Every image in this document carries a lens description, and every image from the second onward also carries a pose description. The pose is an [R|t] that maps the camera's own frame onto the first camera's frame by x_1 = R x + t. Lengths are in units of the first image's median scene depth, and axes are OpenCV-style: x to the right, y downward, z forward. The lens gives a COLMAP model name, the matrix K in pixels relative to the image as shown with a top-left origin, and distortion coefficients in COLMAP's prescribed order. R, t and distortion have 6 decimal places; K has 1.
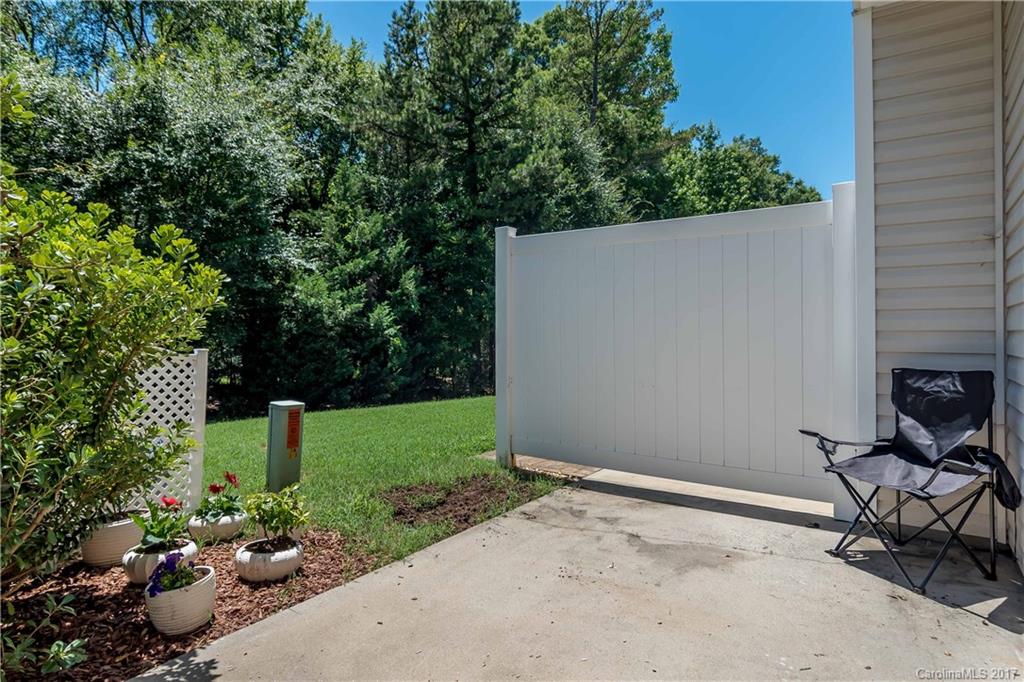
lens RADIAL K [[559.2, 0, 511.6], [0, 559.2, 339.6], [0, 0, 1]] dist [-0.002733, -0.000312]
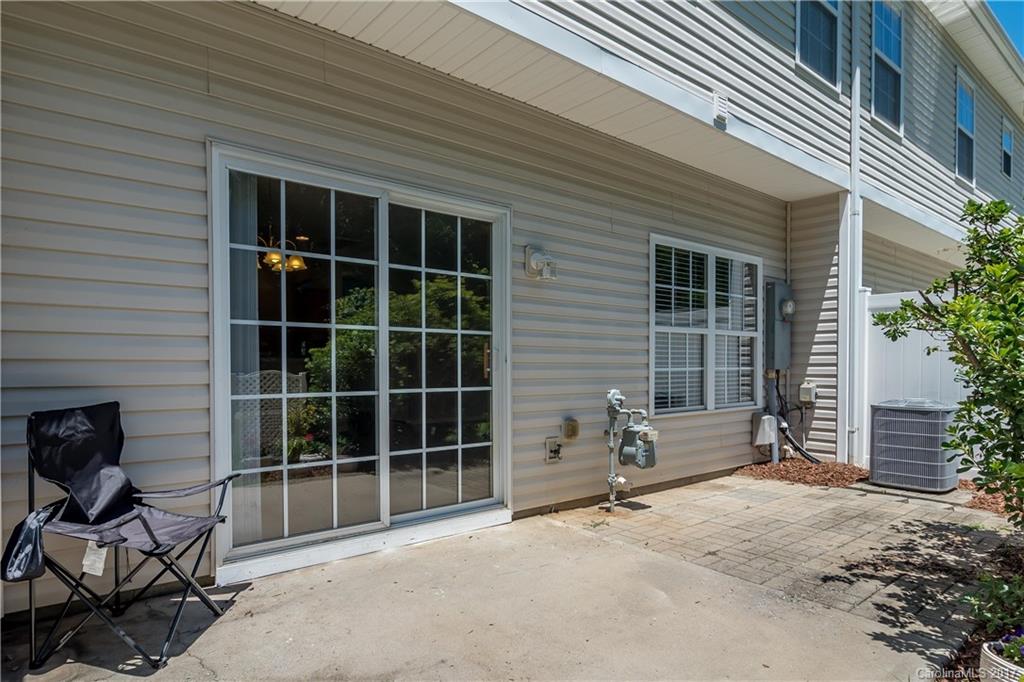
lens RADIAL K [[586.9, 0, 509.9], [0, 586.9, 348.7], [0, 0, 1]] dist [-0.001112, -0.000299]
pose [[-0.954419, 0.001768, 0.298463, -0.114817], [-0.000046, 0.999982, -0.006071, -0.033177], [-0.298469, -0.005808, -0.954402, 2.048200]]
